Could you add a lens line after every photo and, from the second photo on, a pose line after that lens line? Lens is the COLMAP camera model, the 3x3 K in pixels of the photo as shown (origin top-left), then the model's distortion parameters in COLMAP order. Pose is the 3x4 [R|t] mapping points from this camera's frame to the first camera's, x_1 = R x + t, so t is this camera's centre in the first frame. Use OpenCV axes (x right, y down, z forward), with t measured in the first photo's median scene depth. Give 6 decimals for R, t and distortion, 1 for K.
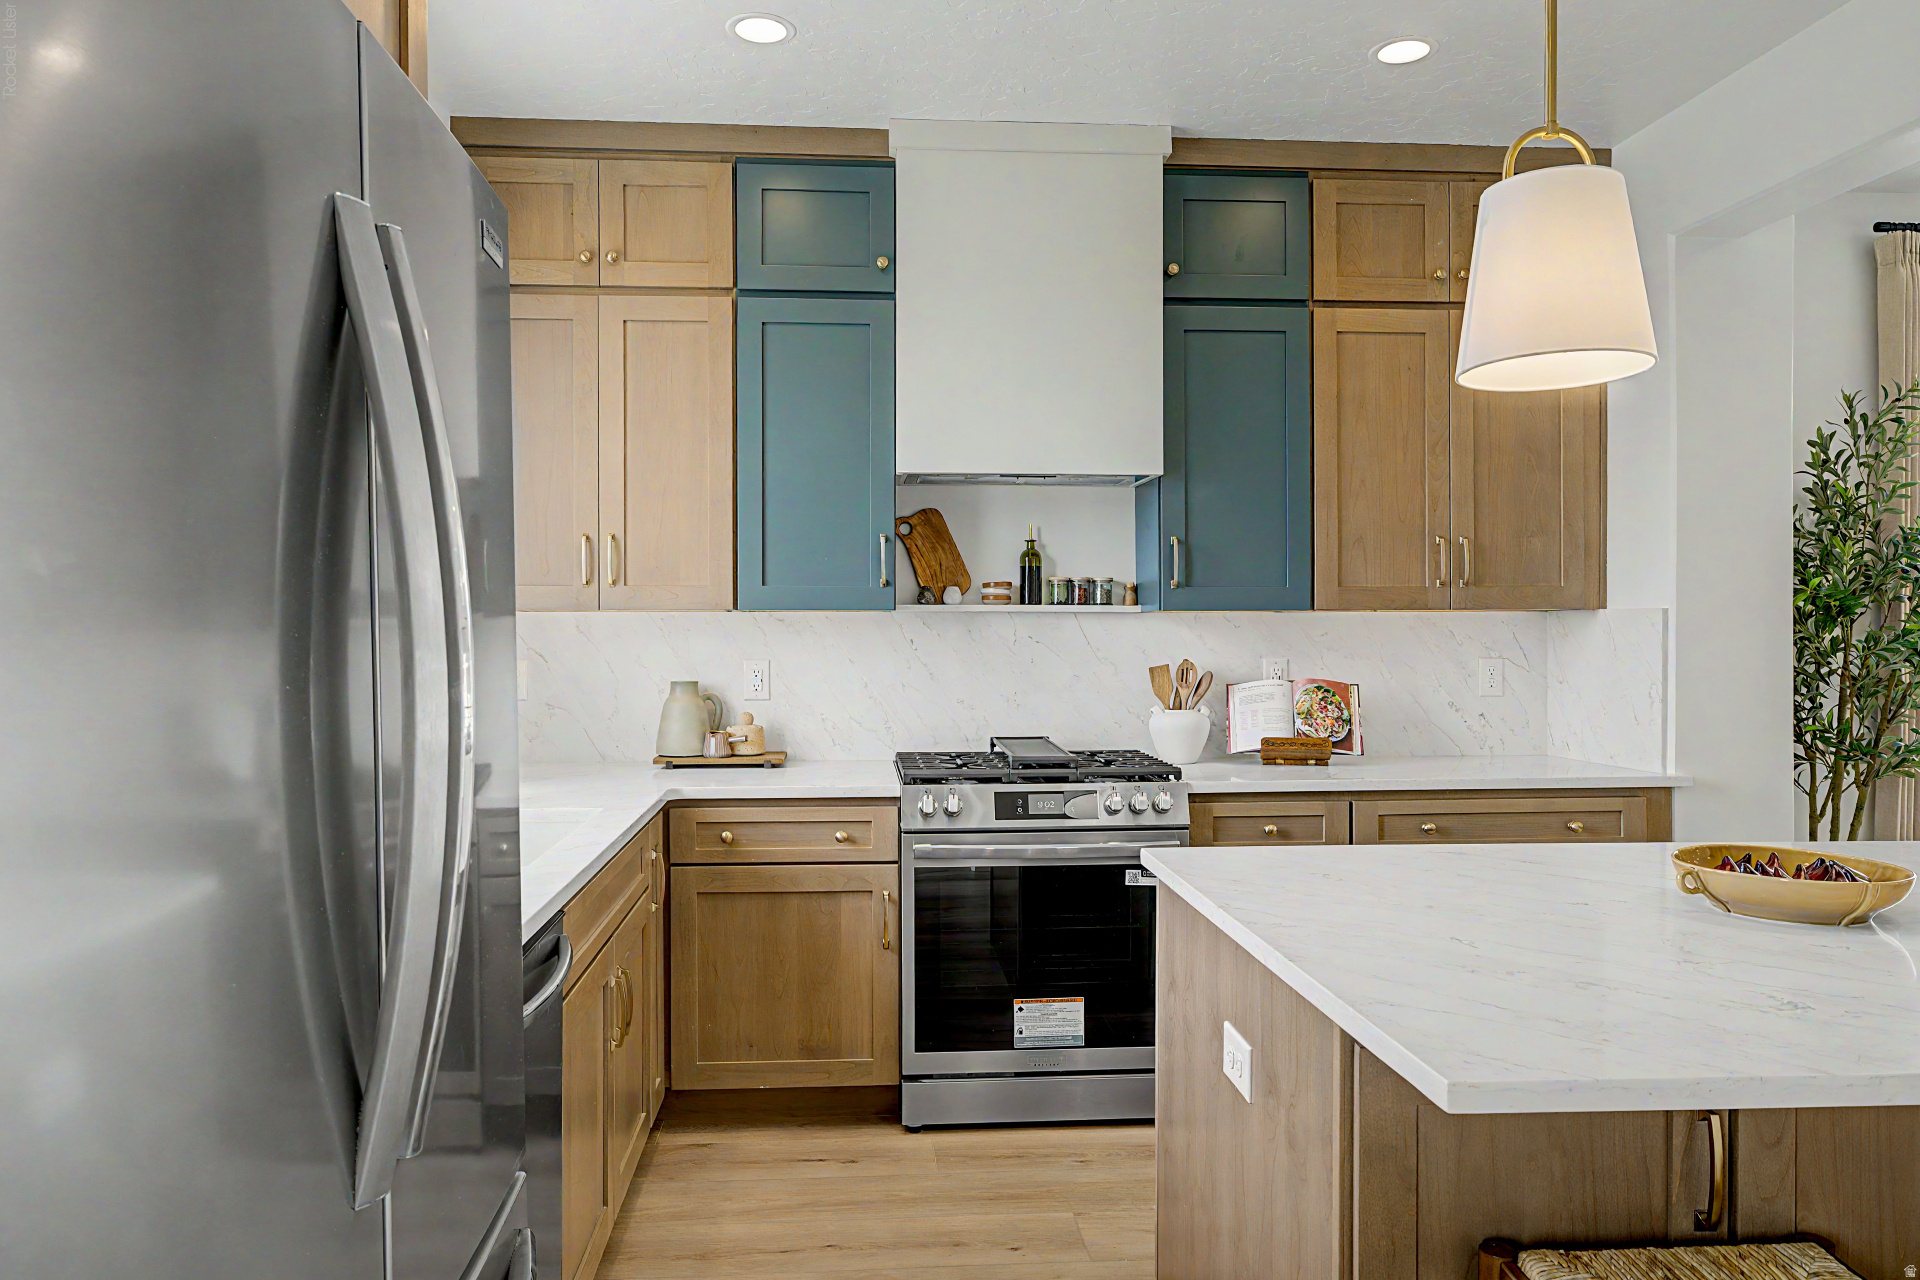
lens RADIAL K [[1299.1, 0, 955.7], [0, 1299.1, 641.1], [0, 0, 1]] dist [0.000449, 0.000349]
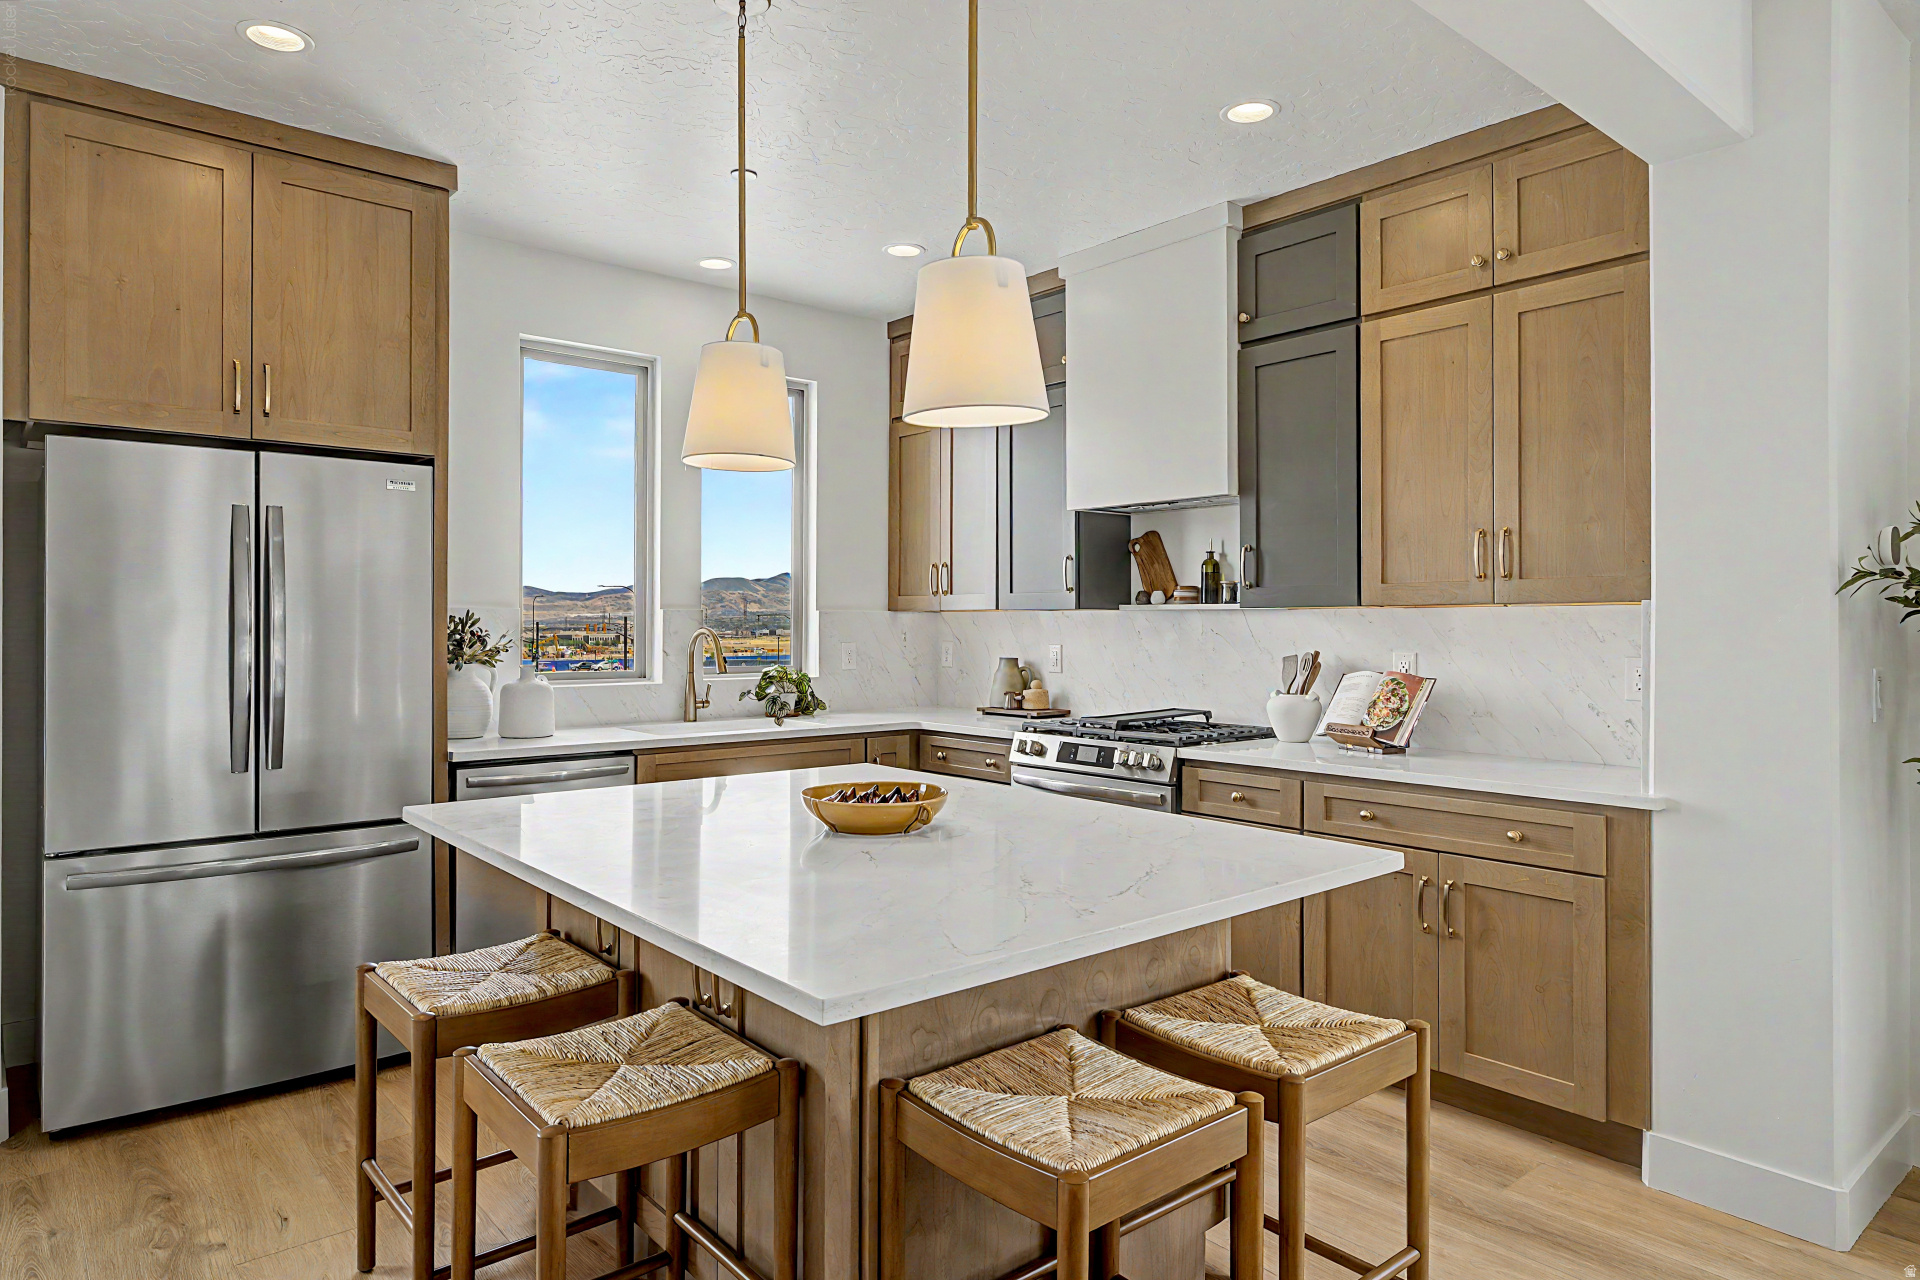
lens RADIAL K [[1158.1, 0, 959.1], [0, 1158.1, 629.7], [0, 0, 1]] dist [-0.000756, 0.000116]
pose [[0.585108, 0.006618, -0.810929, 0.853628], [-0.010710, 0.999943, 0.000434, -0.001226], [0.810885, 0.008431, 0.585145, 0.175900]]
